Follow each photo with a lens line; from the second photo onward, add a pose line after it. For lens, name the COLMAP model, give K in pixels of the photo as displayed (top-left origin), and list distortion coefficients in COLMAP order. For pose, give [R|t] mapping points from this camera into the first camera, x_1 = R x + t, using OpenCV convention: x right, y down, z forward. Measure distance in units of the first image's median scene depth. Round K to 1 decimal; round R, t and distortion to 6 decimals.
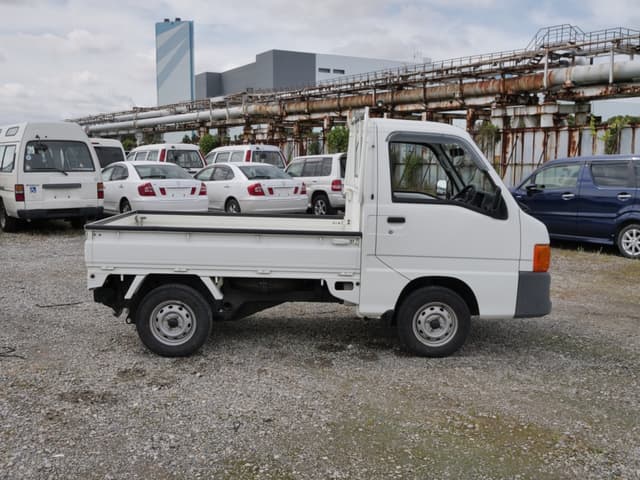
lens RADIAL K [[670.0, 0, 320.0], [0, 670.0, 240.0], [0, 0, 1]] dist [-0.001241, 0.015494]
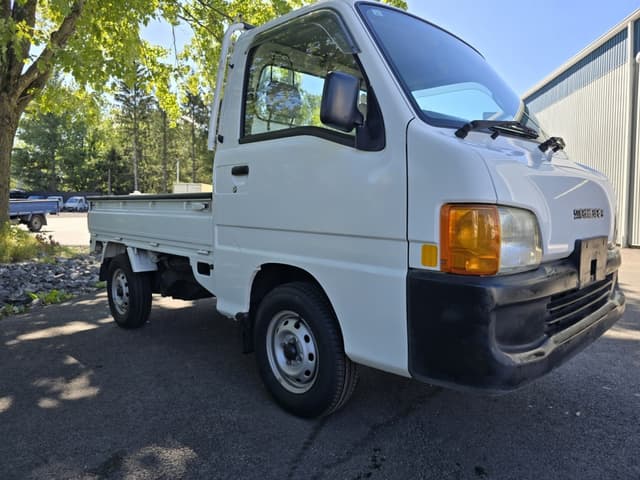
lens RADIAL K [[430.8, 0, 320.0], [0, 430.8, 240.0], [0, 0, 1]] dist [0.033098, 0.001003]
pose [[0.668846, 0.030335, -0.742782, 0.462852], [-0.069320, 0.997359, -0.021688, 0.038935], [0.740162, 0.065995, 0.669182, 0.773837]]
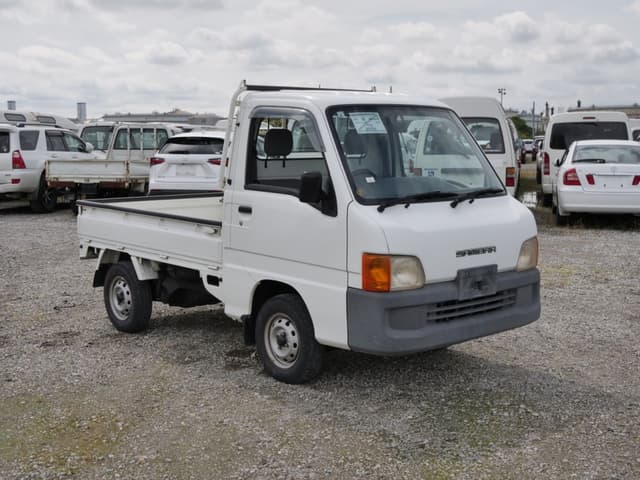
lens RADIAL K [[885.4, 0, 320.0], [0, 885.4, 240.0], [0, 0, 1]] dist [0.012899, 0.015624]
pose [[0.639126, 0.072620, -0.765666, 1.025838], [-0.076425, 0.996602, 0.030729, -0.032738], [0.765295, 0.038876, 0.642504, 0.343087]]
